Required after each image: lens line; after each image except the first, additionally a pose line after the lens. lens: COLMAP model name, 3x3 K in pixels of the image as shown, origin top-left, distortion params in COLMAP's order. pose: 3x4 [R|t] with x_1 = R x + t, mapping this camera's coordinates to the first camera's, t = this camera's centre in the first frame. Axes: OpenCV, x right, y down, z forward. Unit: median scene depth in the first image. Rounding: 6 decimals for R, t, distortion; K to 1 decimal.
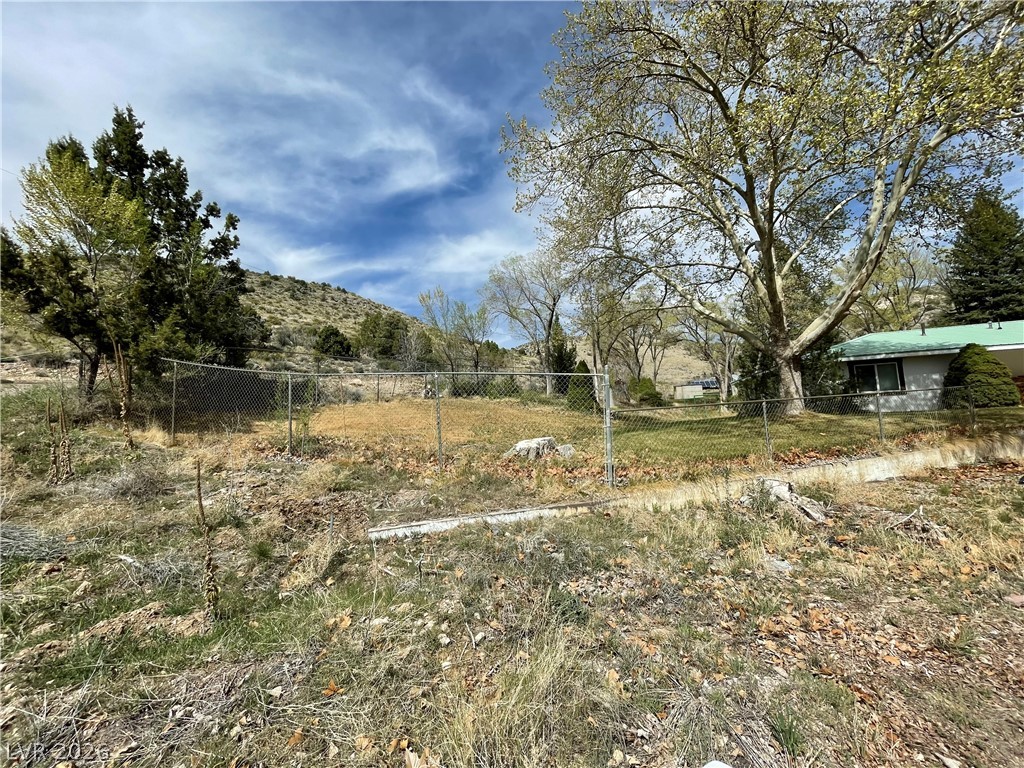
lens RADIAL K [[424.0, 0, 512.0], [0, 424.0, 384.0], [0, 0, 1]] dist [-0.007485, -0.000266]
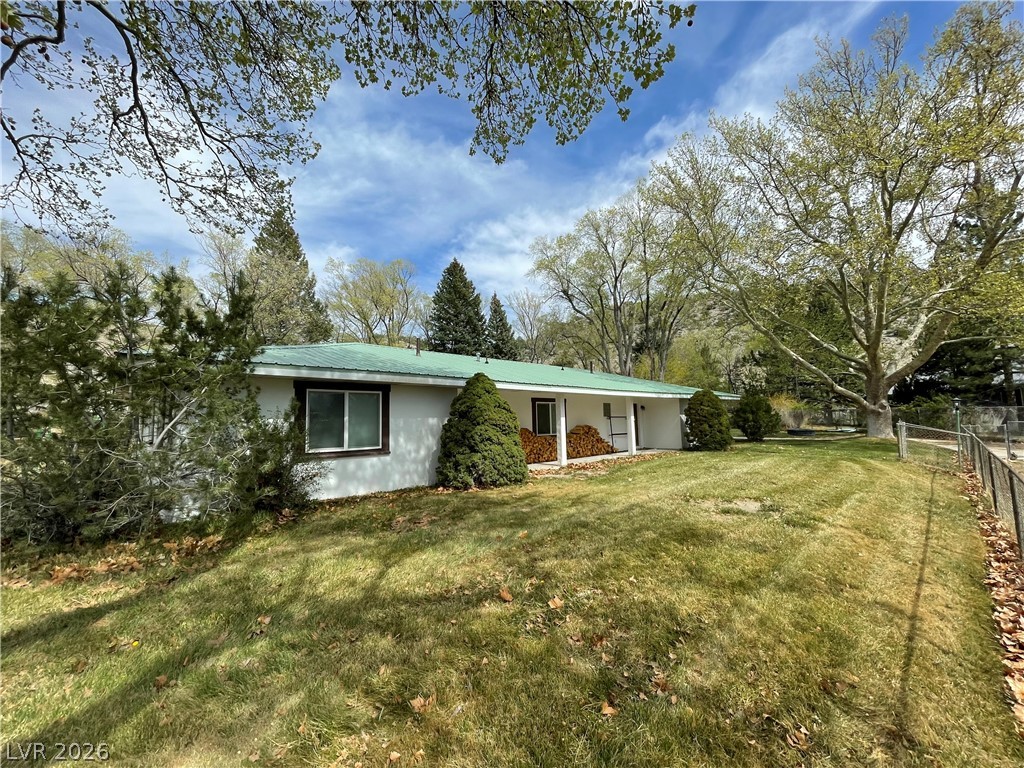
lens RADIAL K [[424.0, 0, 512.0], [0, 424.0, 384.0], [0, 0, 1]] dist [-0.007485, -0.000266]
pose [[0.517141, 0.108671, 0.848973, 0.552463], [-0.099288, 0.992827, -0.066605, -0.041731], [-0.850122, -0.049848, 0.524222, 0.594800]]
